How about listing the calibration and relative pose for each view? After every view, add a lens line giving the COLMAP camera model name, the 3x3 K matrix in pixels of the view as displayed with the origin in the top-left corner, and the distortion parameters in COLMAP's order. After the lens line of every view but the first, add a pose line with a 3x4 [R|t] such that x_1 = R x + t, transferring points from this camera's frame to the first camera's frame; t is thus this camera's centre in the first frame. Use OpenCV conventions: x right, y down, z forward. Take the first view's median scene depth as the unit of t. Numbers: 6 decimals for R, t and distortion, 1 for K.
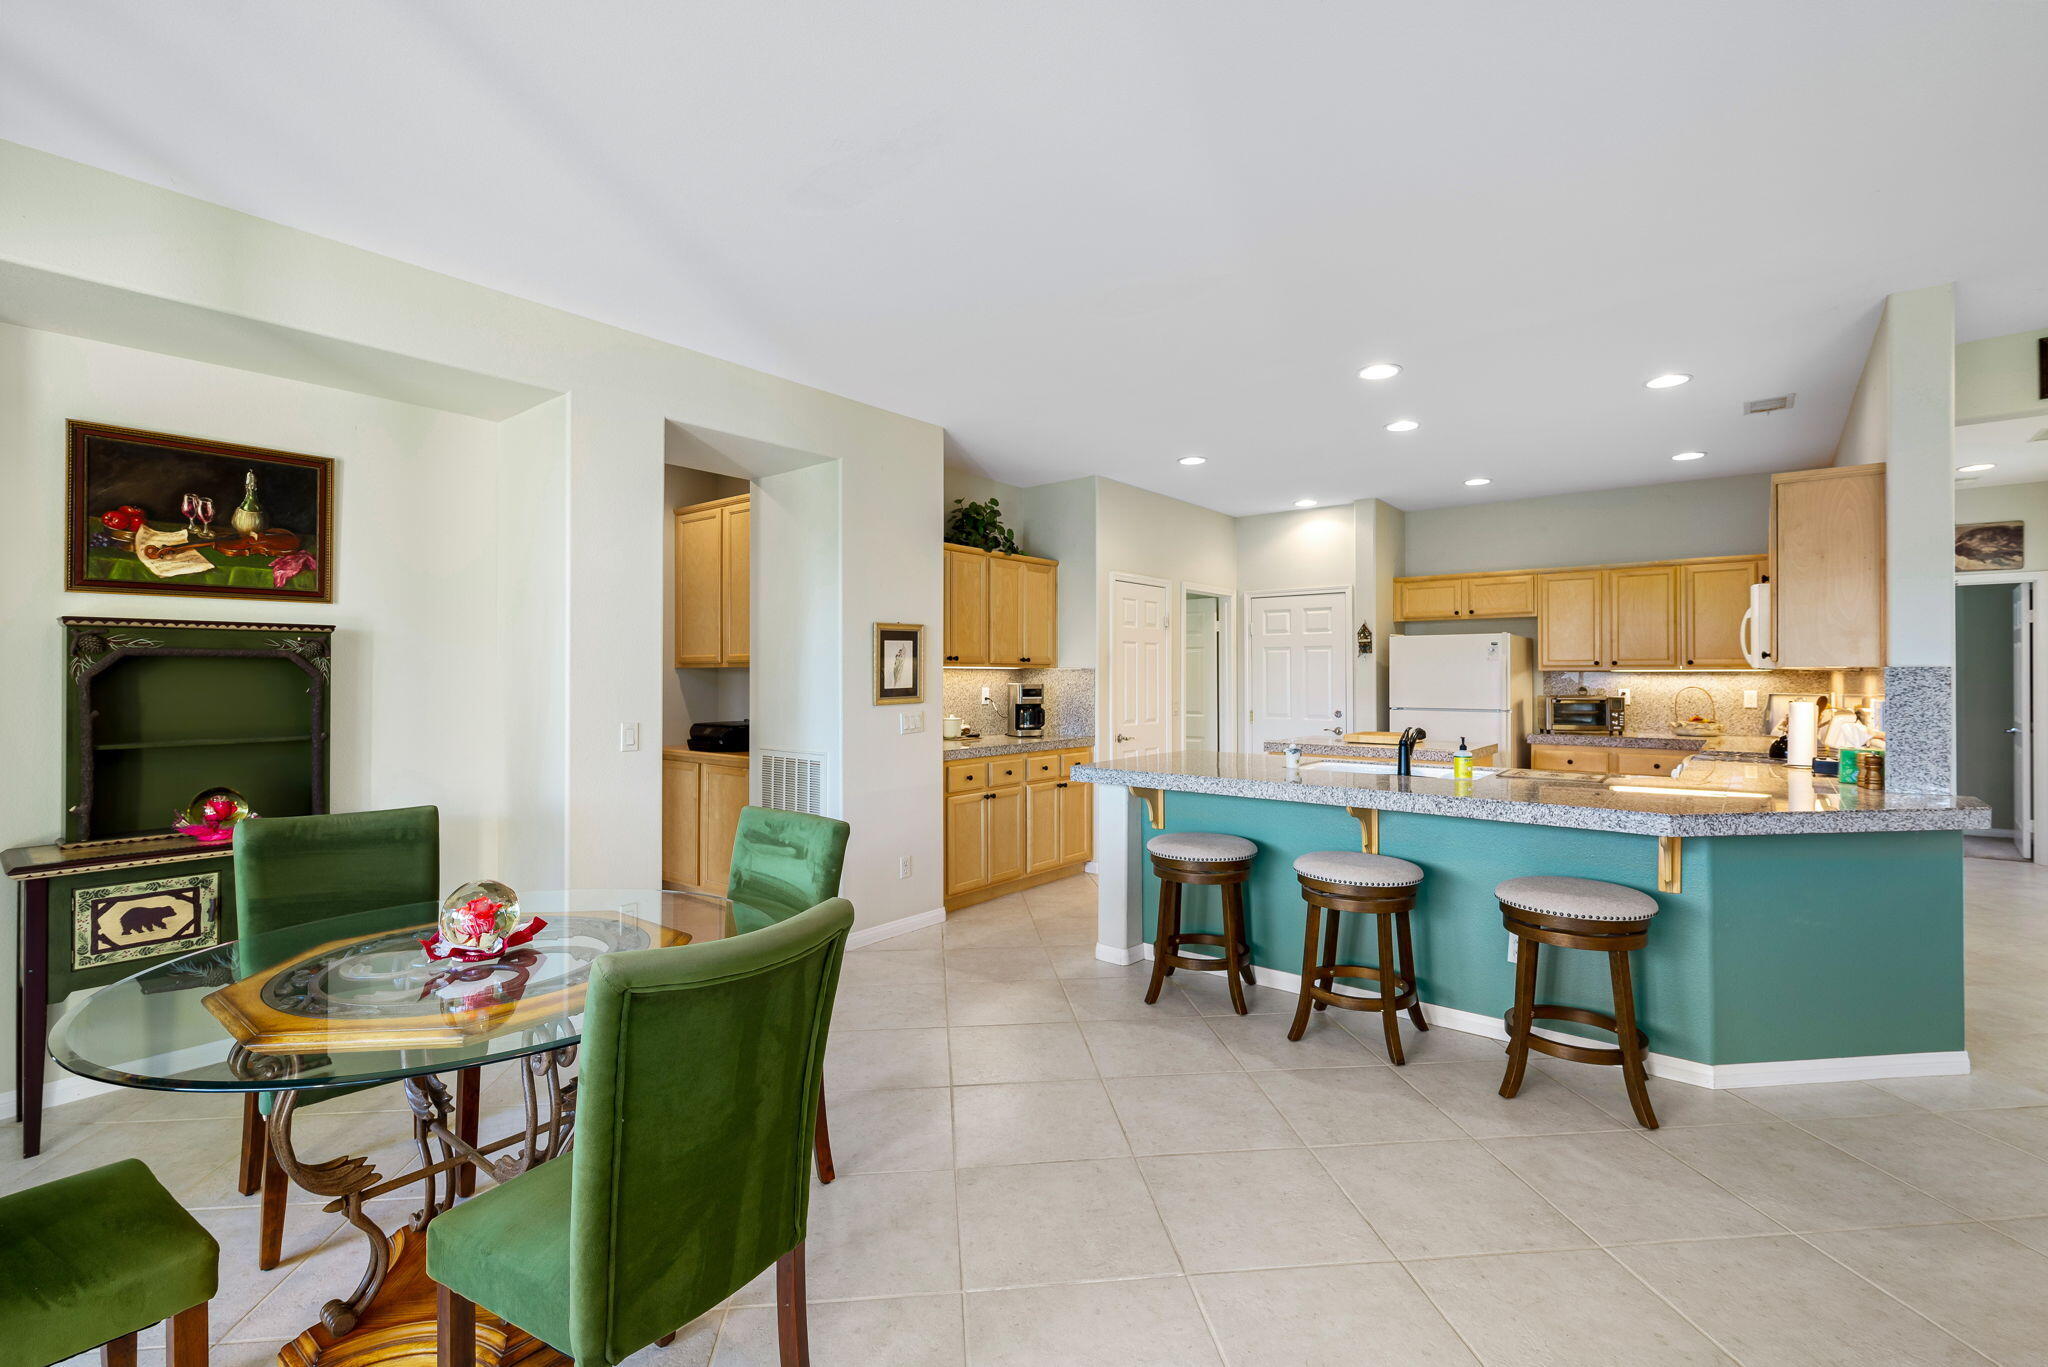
lens RADIAL K [[915.2, 0, 1039.5], [0, 915.2, 666.6], [0, 0, 1]] dist [-0.002938, 0.001921]
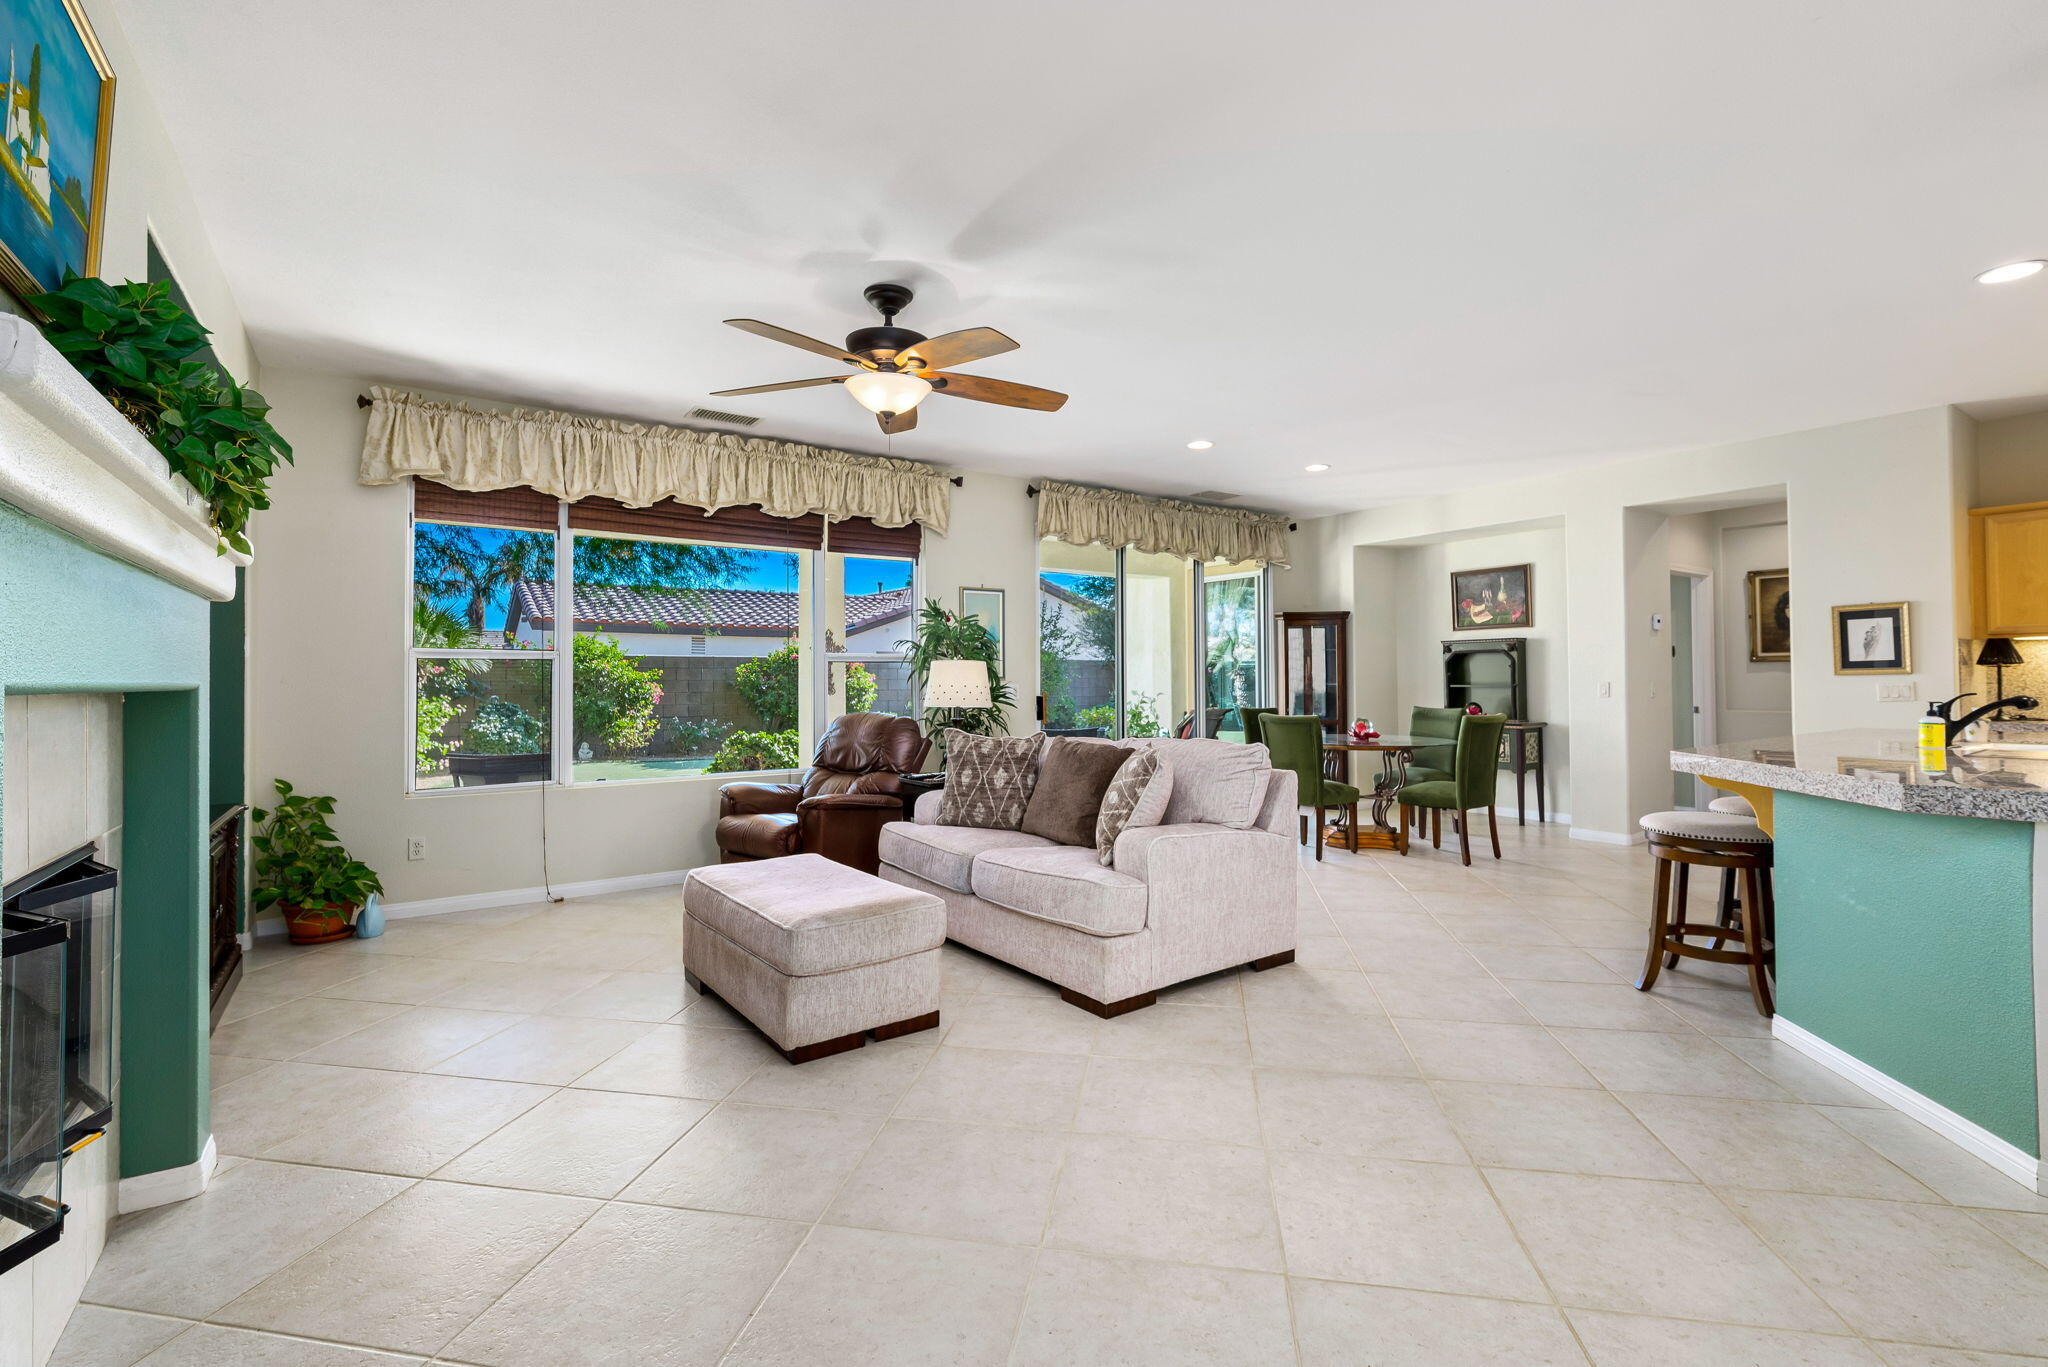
lens RADIAL K [[915.2, 0, 1020.5], [0, 915.2, 668.2], [0, 0, 1]] dist [-0.002938, 0.001921]
pose [[-0.289801, -0.011677, -0.957016, 1.734105], [0.015753, 0.999732, -0.016968, 0.050174], [0.956957, -0.019993, -0.289540, 0.443262]]
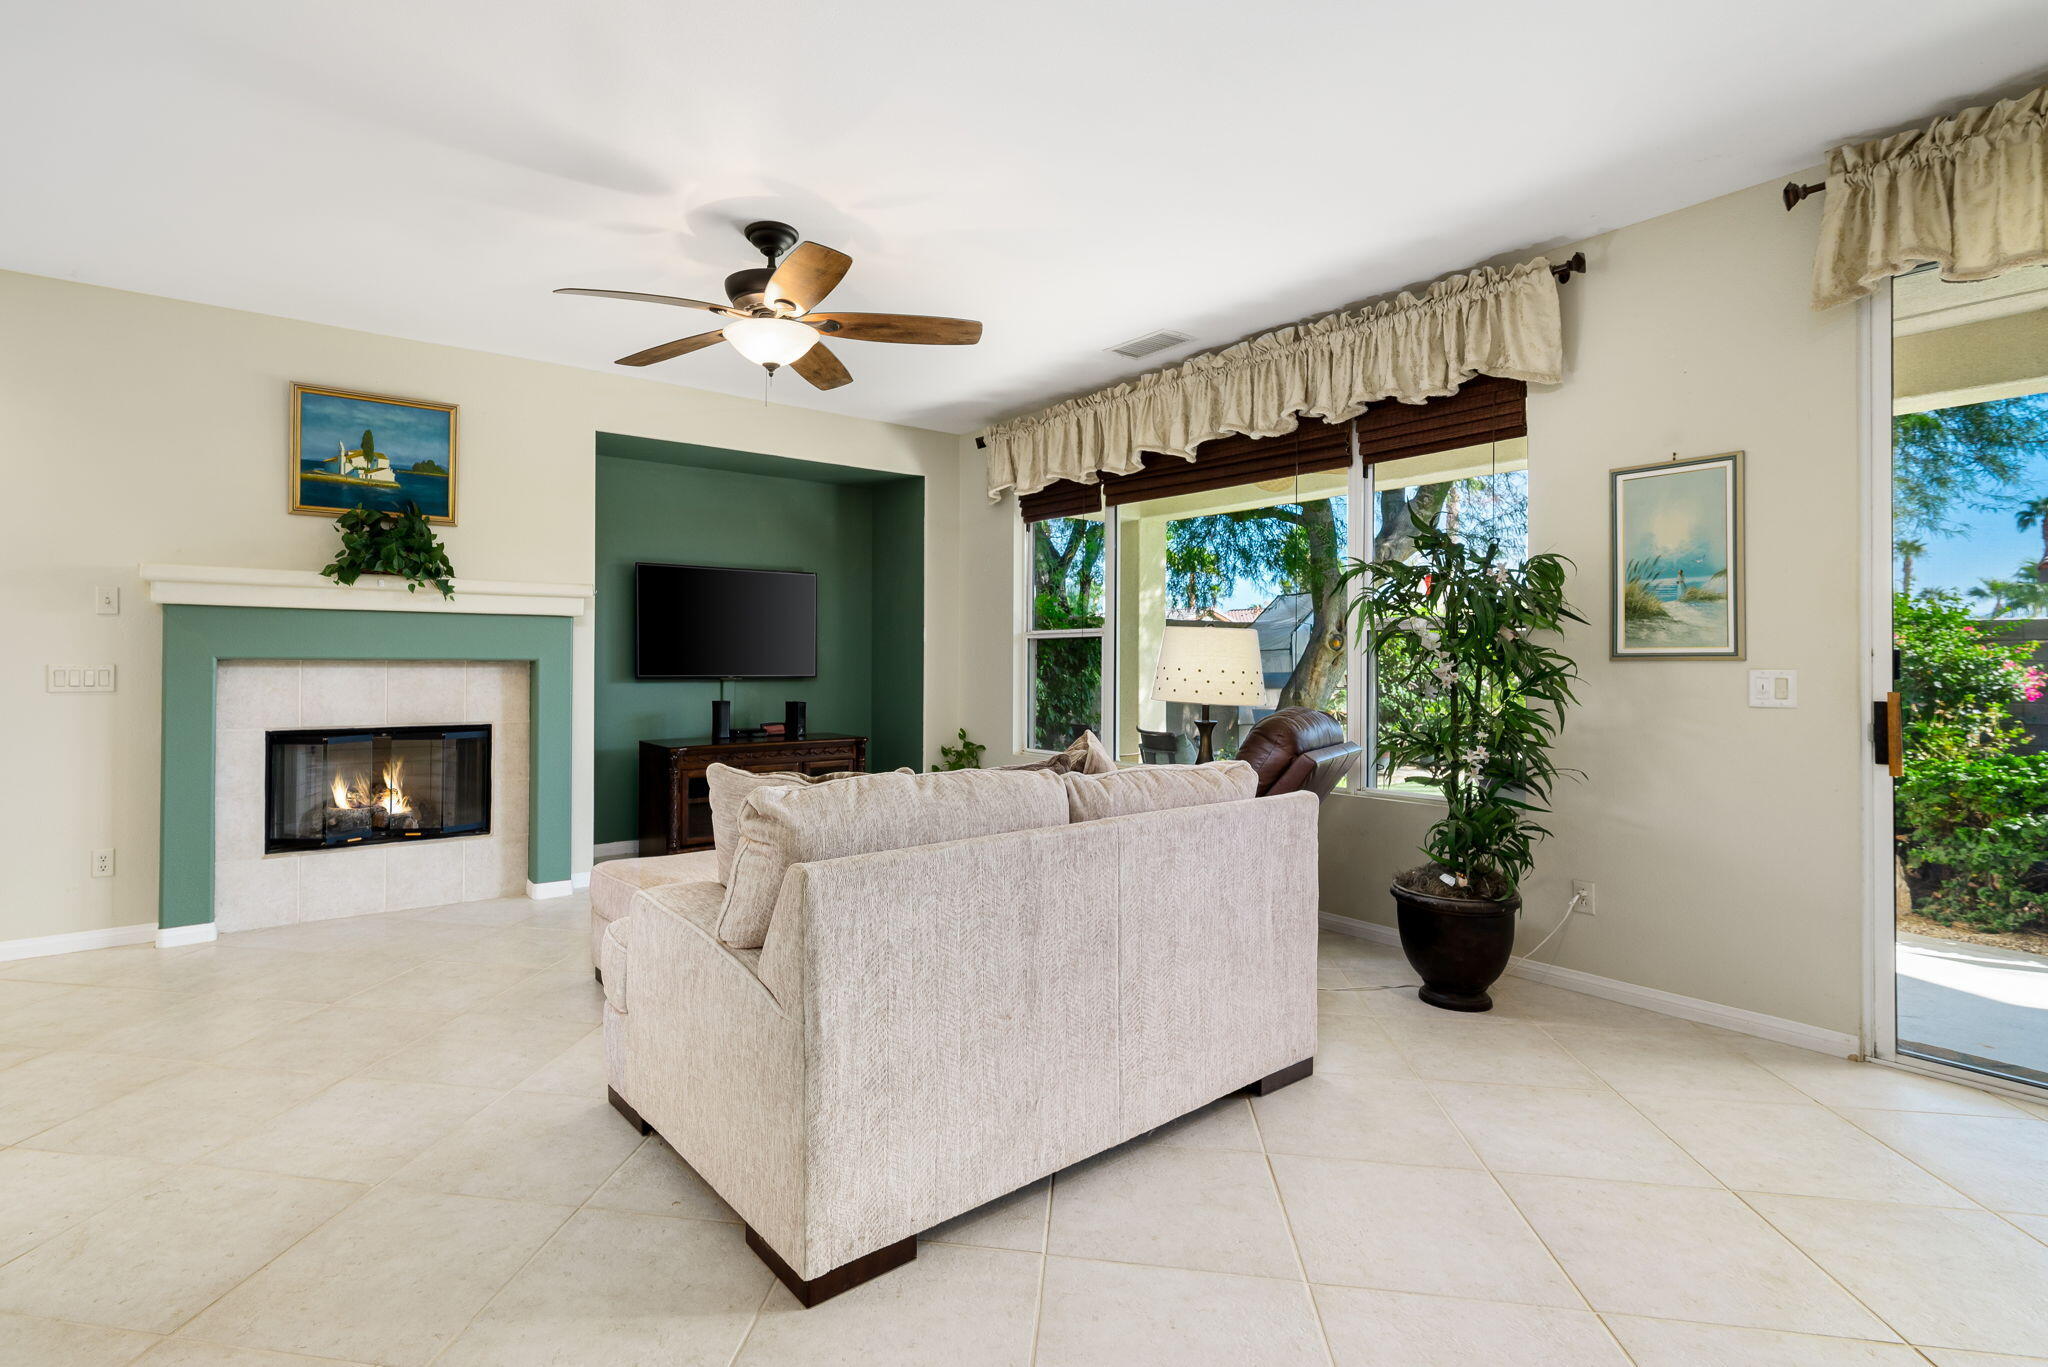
lens RADIAL K [[973.0, 0, 942.7], [0, 973.0, 657.6], [0, 0, 1]] dist [0.001260, -0.000363]
pose [[-0.961623, -0.002177, 0.274366, 0.327005], [-0.006625, 0.999861, -0.015285, 0.058192], [-0.274295, -0.016516, -0.961504, 0.923133]]
